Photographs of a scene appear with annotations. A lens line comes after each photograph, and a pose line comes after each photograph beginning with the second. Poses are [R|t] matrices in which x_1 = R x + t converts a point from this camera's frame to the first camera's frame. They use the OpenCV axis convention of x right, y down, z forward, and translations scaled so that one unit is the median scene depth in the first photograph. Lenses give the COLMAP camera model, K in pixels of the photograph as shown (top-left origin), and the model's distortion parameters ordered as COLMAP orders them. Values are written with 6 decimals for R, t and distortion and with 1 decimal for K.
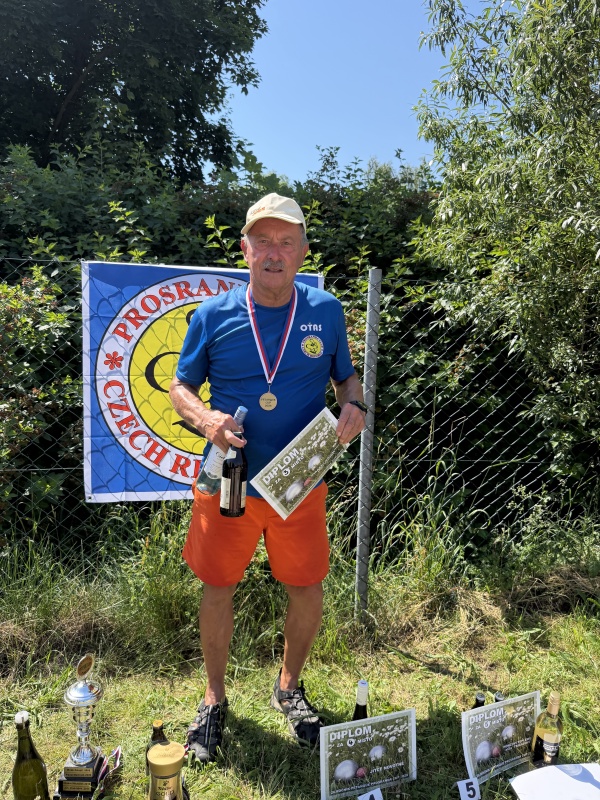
lens RADIAL K [[566.1, 0, 295.1], [0, 566.1, 399.5], [0, 0, 1]] dist [0.058512, -0.079516]
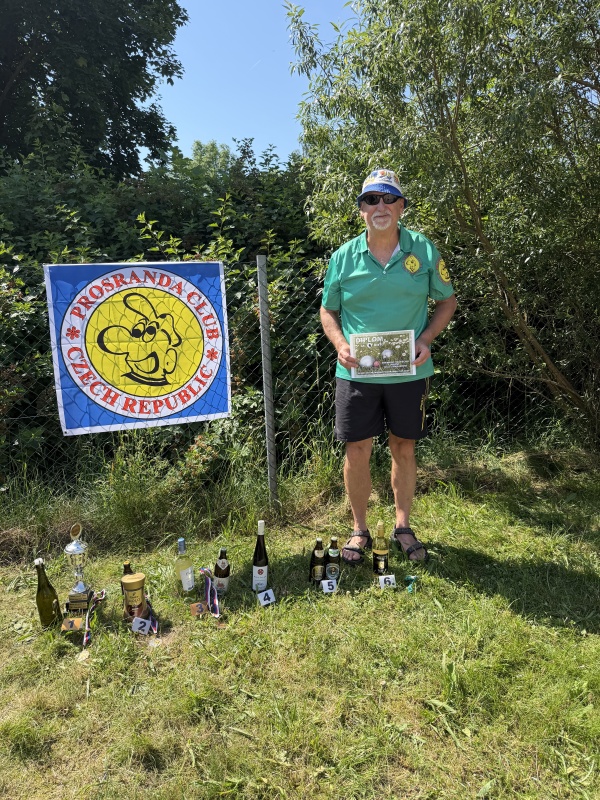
lens RADIAL K [[566.1, 0, 295.1], [0, 566.1, 399.5], [0, 0, 1]] dist [0.058512, -0.079516]
pose [[0.994947, -0.083836, 0.055236, 0.100618], [0.080659, 0.995085, 0.057451, 0.040625], [-0.059781, -0.052706, 0.996819, -0.333416]]
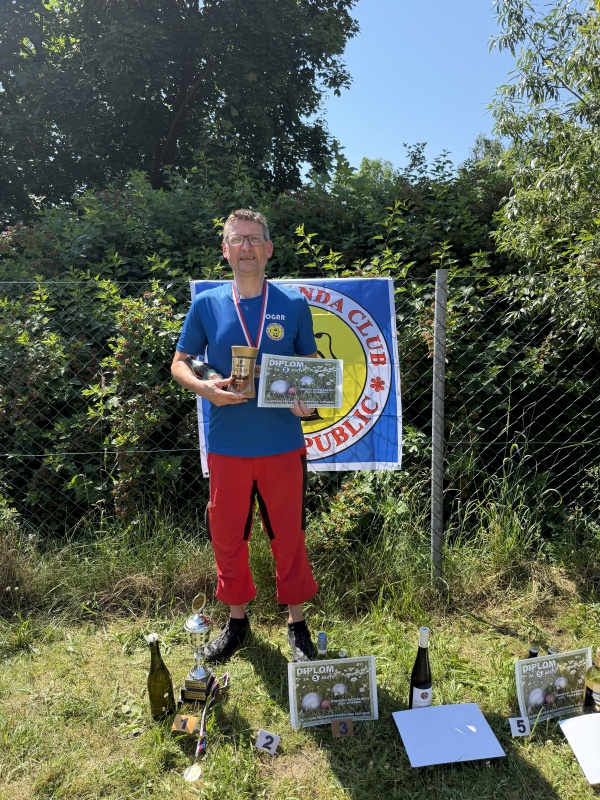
lens RADIAL K [[566.1, 0, 295.1], [0, 566.1, 399.5], [0, 0, 1]] dist [0.058512, -0.079516]
pose [[0.982081, -0.020242, -0.187370, 0.054044], [0.023395, 0.999619, 0.014631, 0.000061], [0.187002, -0.018752, 0.982180, -0.119993]]
